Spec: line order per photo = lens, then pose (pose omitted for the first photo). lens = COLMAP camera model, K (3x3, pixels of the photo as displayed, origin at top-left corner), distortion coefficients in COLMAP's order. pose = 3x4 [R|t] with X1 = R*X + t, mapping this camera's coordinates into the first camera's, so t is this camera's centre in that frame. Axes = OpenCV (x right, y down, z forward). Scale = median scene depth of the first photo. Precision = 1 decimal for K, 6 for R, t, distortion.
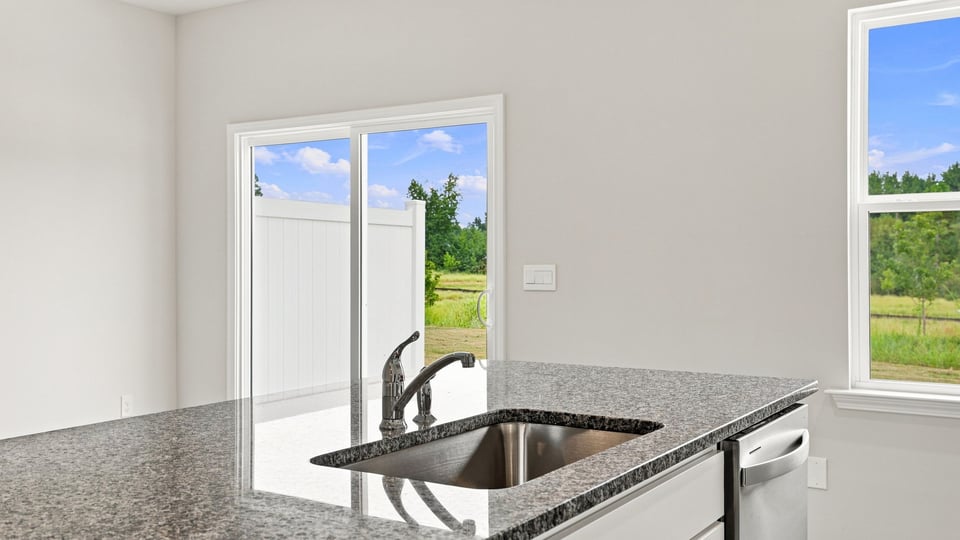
lens RADIAL K [[933.2, 0, 477.8], [0, 933.2, 257.4], [0, 0, 1]] dist [0.052917, 0.003412]
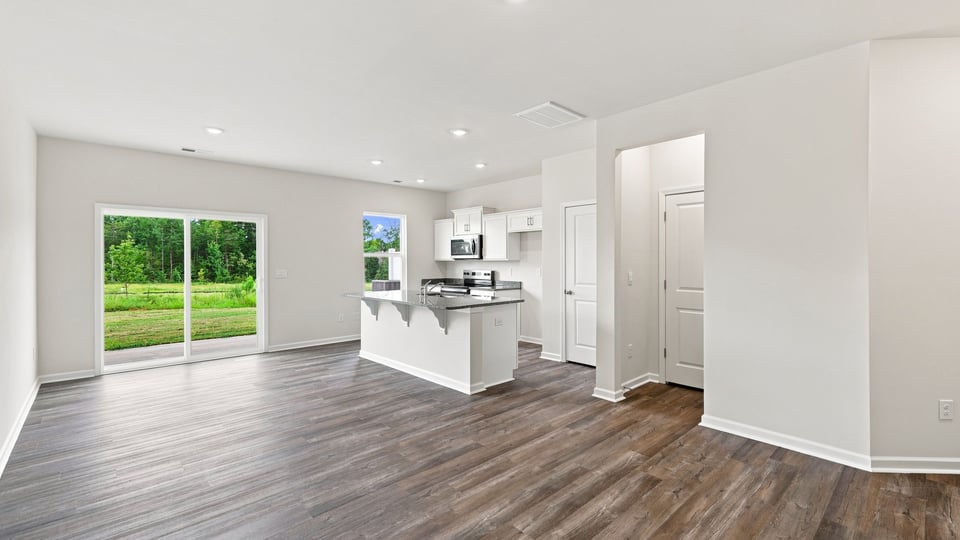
lens RADIAL K [[409.1, 0, 475.9], [0, 409.1, 262.8], [0, 0, 1]] dist [-0.000675, -0.000118]
pose [[0.253173, -0.005410, 0.967406, -2.323566], [0.000097, 0.999984, 0.005567, -0.050329], [-0.967421, -0.001316, 0.253169, -0.010400]]
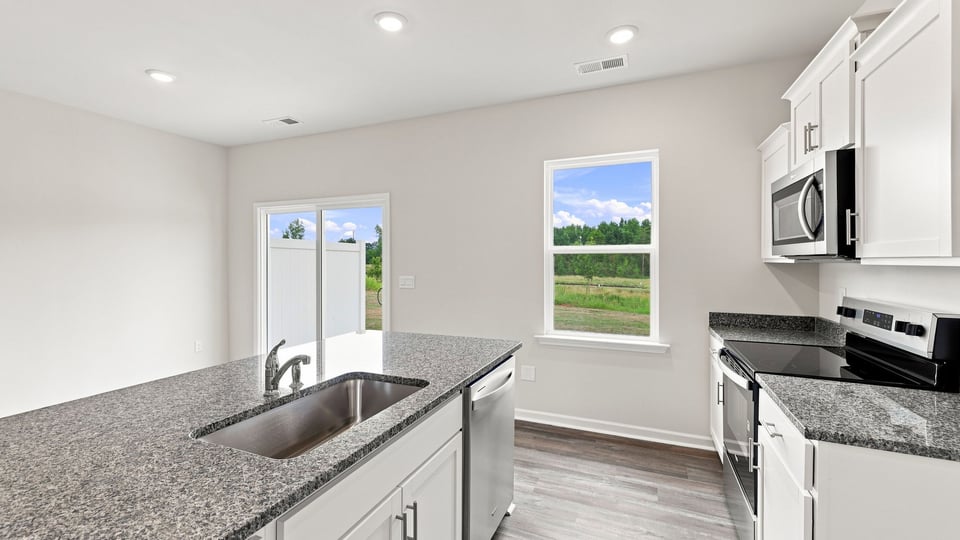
lens RADIAL K [[409.1, 0, 475.9], [0, 409.1, 262.8], [0, 0, 1]] dist [-0.000675, -0.000118]
pose [[0.986356, -0.001159, 0.164620, 0.141518], [-0.000472, 0.999951, 0.009864, -0.061705], [-0.164624, -0.009807, 0.986308, 0.168387]]
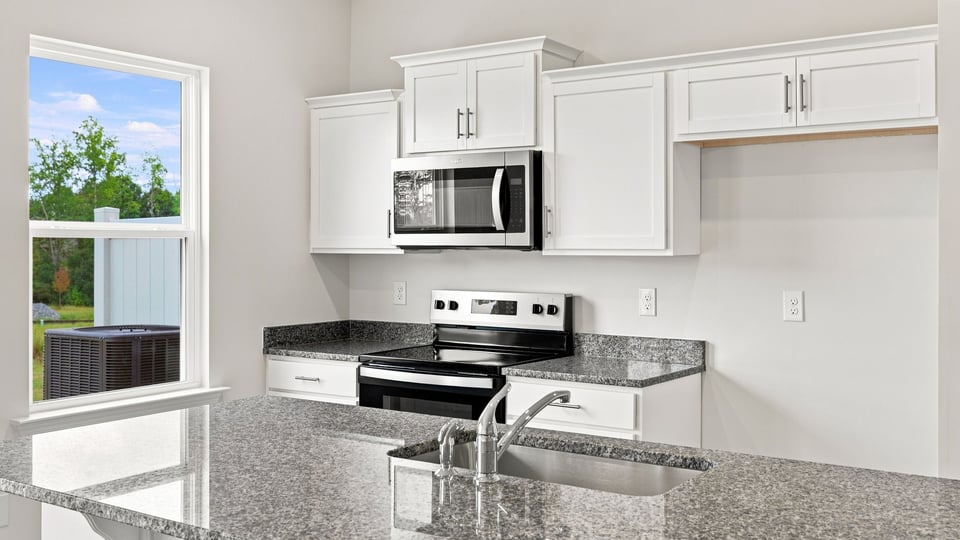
lens RADIAL K [[960.2, 0, 467.6], [0, 960.2, 238.7], [0, 0, 1]] dist [-0.014414, 0.002774]
pose [[0.040550, 0.008385, 0.999142, -1.018361], [-0.004771, 0.999955, -0.008198, -0.067705], [-0.999166, -0.004434, 0.040588, 0.860940]]
